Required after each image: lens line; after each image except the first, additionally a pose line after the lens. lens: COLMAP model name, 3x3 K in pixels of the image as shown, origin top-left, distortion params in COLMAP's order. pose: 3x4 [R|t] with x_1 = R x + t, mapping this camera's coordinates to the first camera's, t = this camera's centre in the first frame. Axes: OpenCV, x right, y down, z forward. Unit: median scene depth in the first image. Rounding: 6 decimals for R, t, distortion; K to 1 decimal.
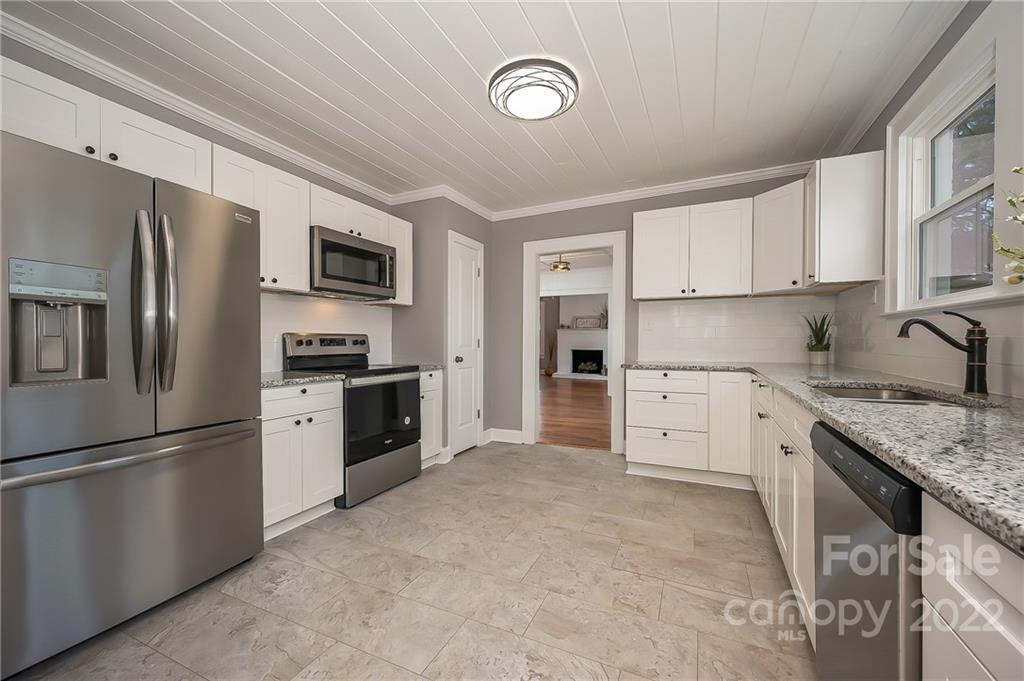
lens RADIAL K [[407.1, 0, 513.1], [0, 407.1, 342.7], [0, 0, 1]] dist [0.000912, -0.000949]
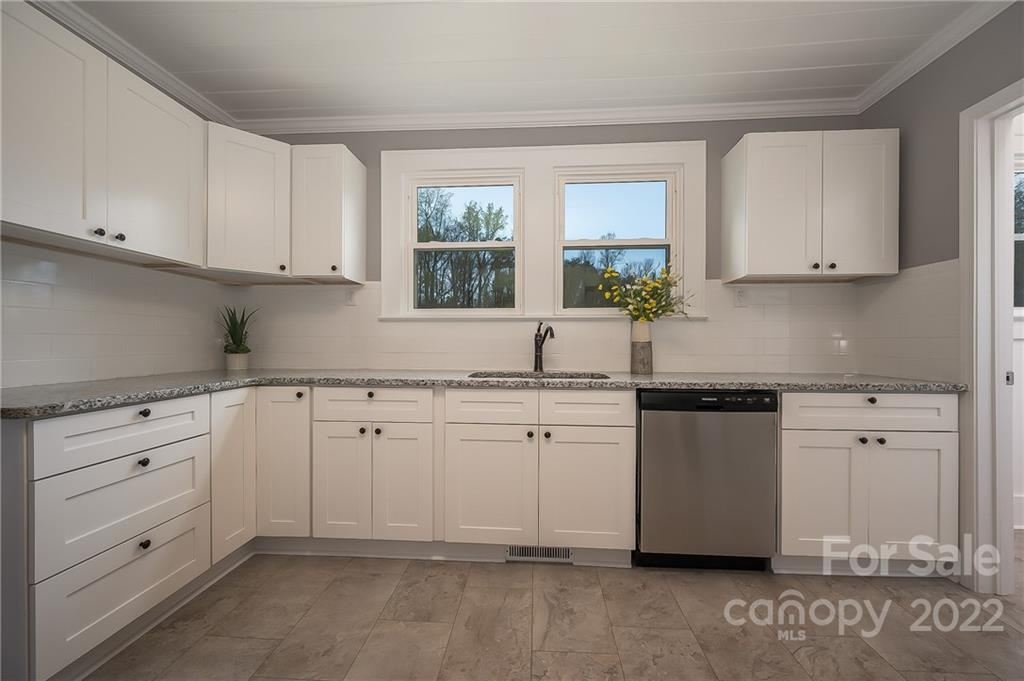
lens RADIAL K [[407.1, 0, 509.9], [0, 407.1, 343.0], [0, 0, 1]] dist [0.000912, -0.000949]
pose [[-0.366070, -0.002961, 0.930582, -0.280963], [-0.000482, 0.999995, 0.002992, -0.002107], [-0.930587, 0.000647, -0.366070, 1.127553]]
